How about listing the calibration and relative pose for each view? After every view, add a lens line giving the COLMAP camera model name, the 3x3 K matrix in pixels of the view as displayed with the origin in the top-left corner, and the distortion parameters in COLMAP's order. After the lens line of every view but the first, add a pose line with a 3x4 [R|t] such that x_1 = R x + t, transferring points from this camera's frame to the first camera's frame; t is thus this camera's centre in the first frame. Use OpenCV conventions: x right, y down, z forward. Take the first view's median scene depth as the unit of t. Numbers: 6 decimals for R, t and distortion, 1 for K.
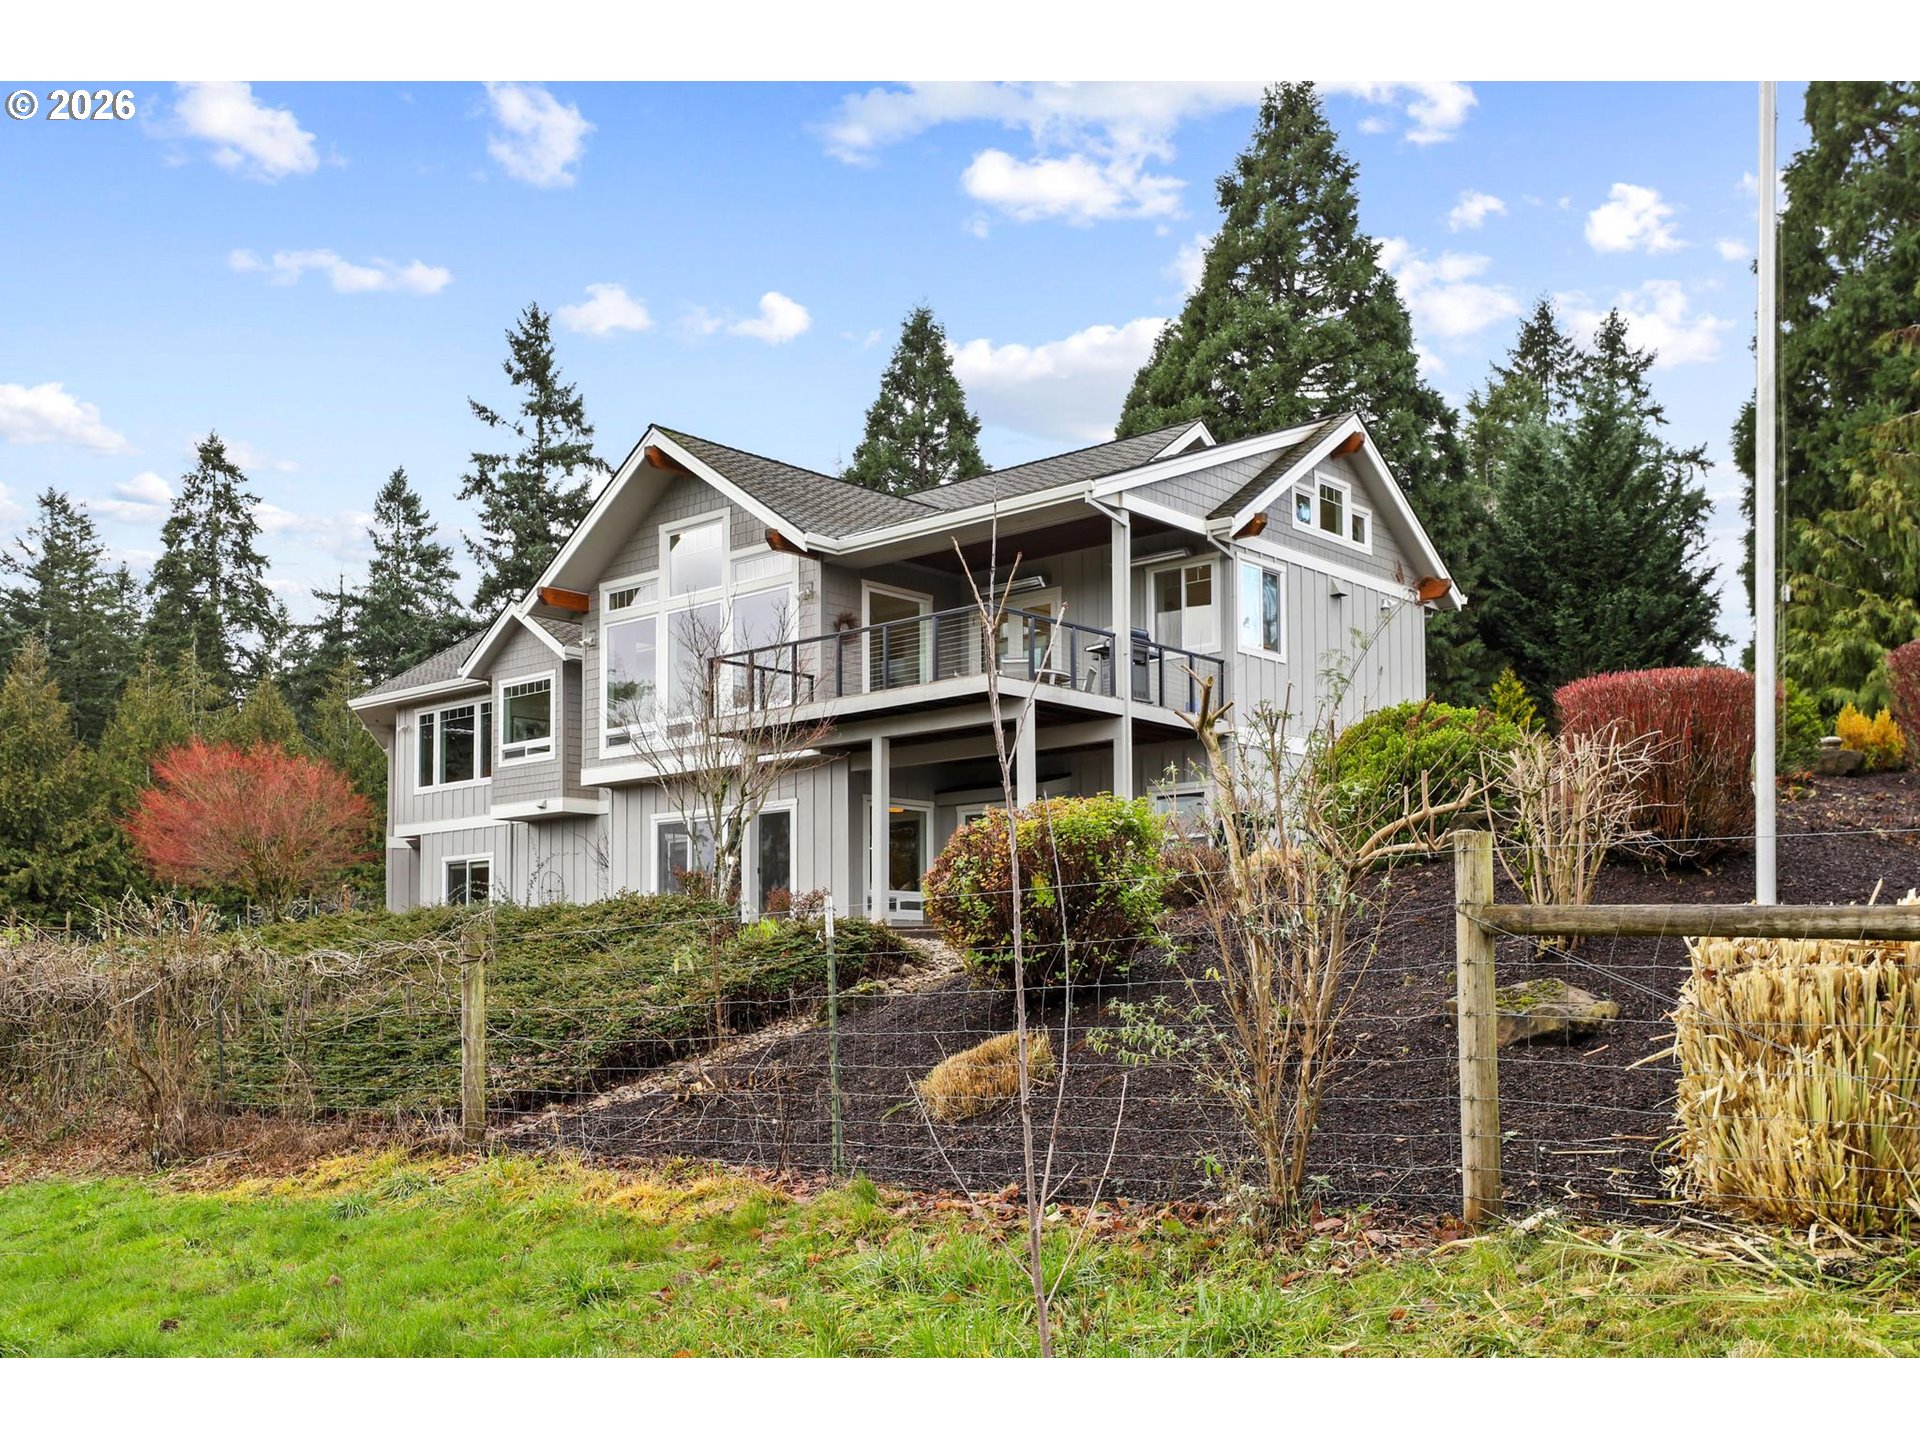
lens RADIAL K [[878.4, 0, 970.7], [0, 878.4, 726.7], [0, 0, 1]] dist [0.000994, -0.000254]
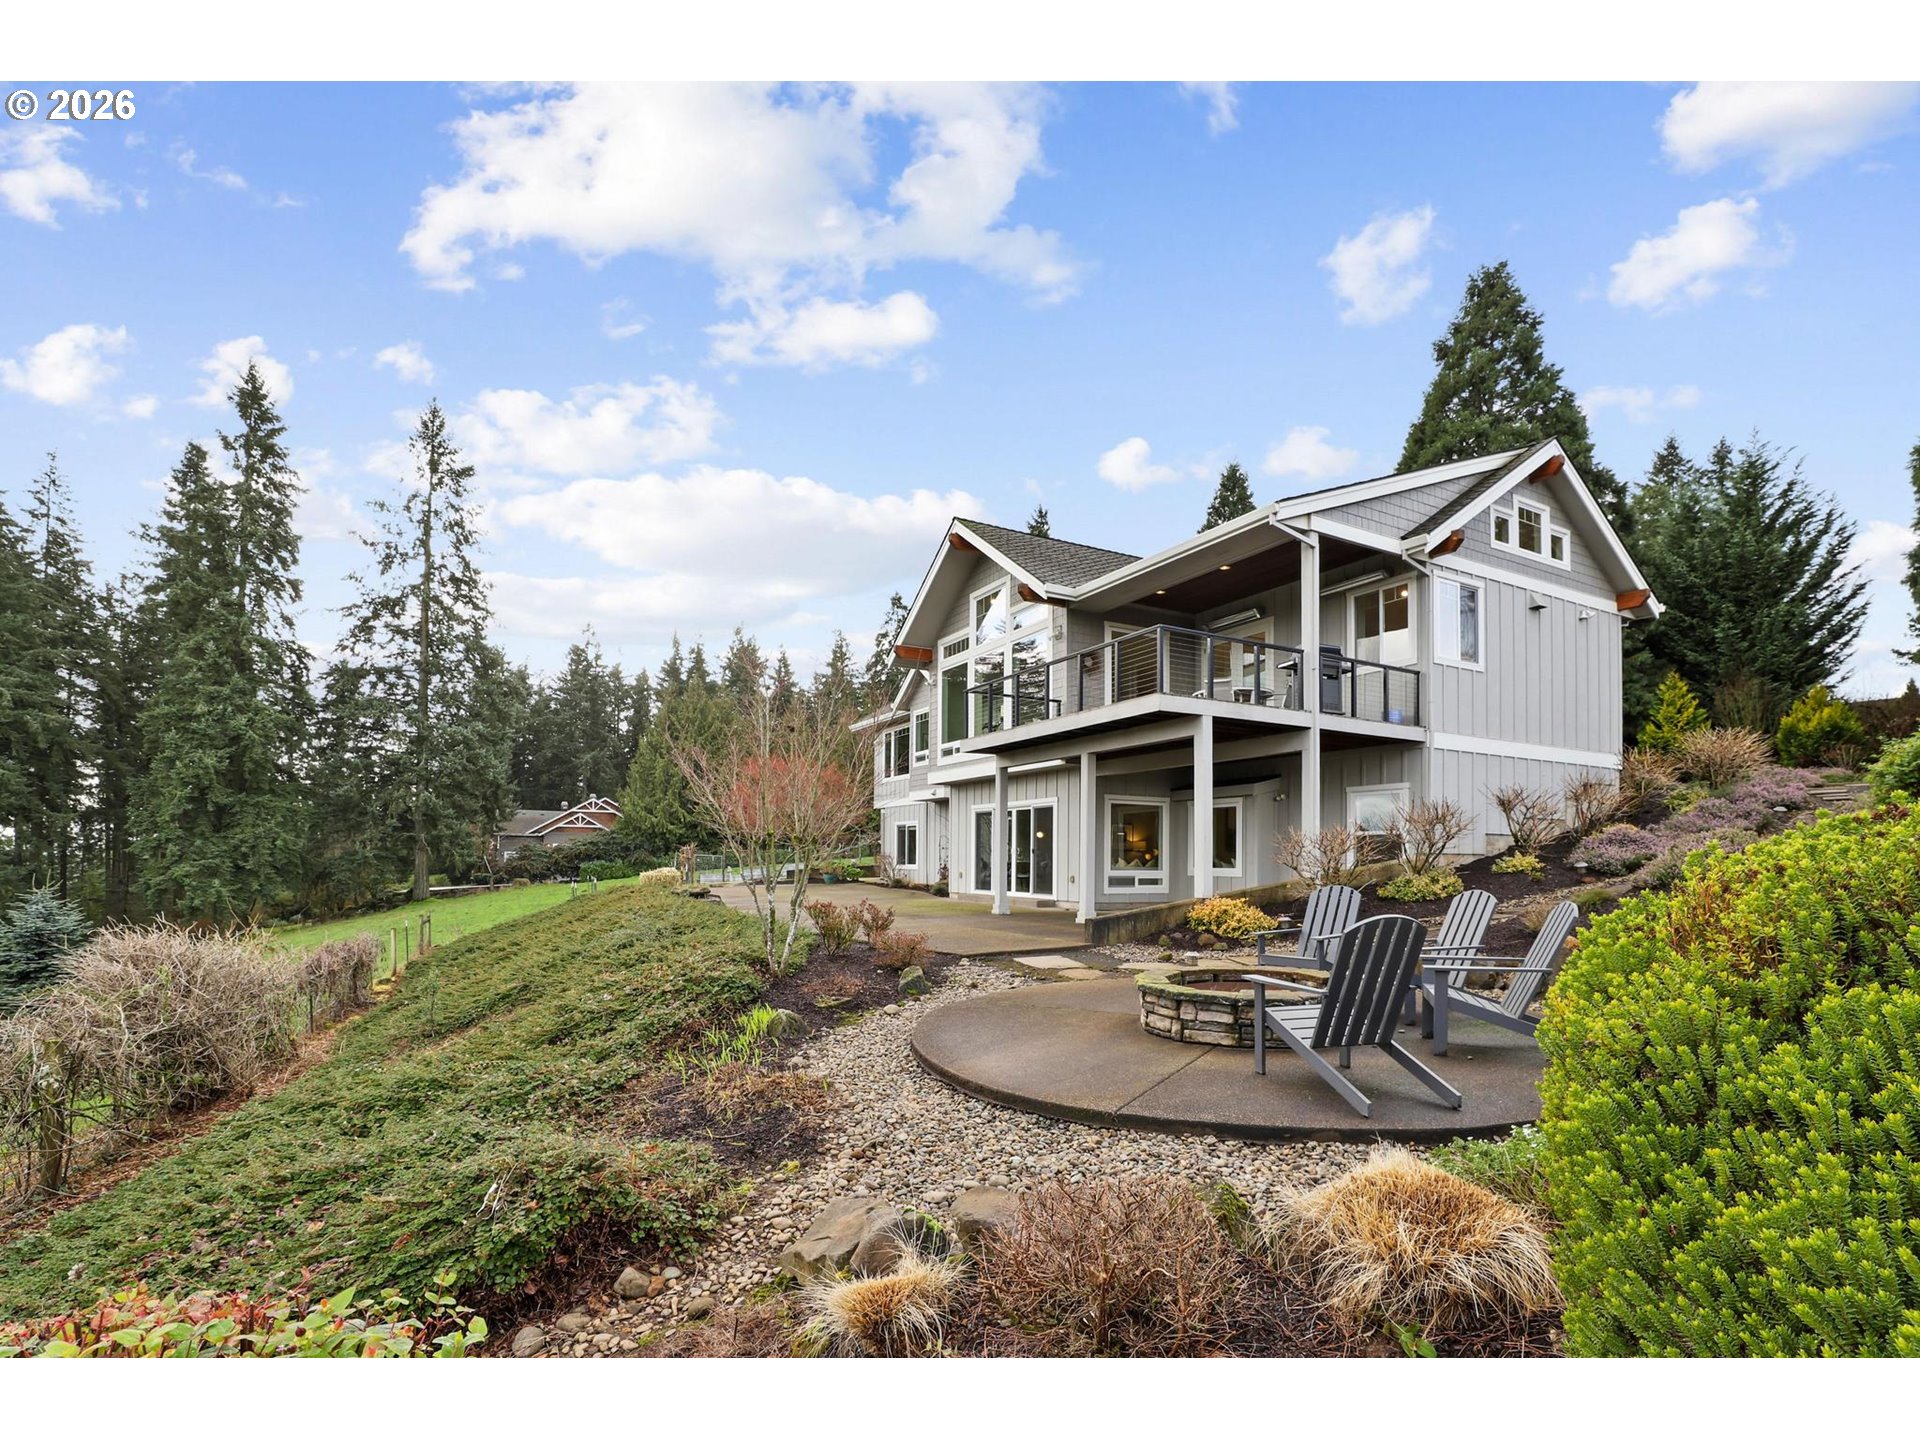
lens RADIAL K [[854.7, 0, 906.2], [0, 854.7, 805.2], [0, 0, 1]] dist [-0.028830, -0.000013]
pose [[0.967876, -0.013680, -0.251057, -0.112813], [0.029538, 0.997791, 0.059505, 0.014734], [0.249689, -0.065010, 0.966141, -0.300877]]
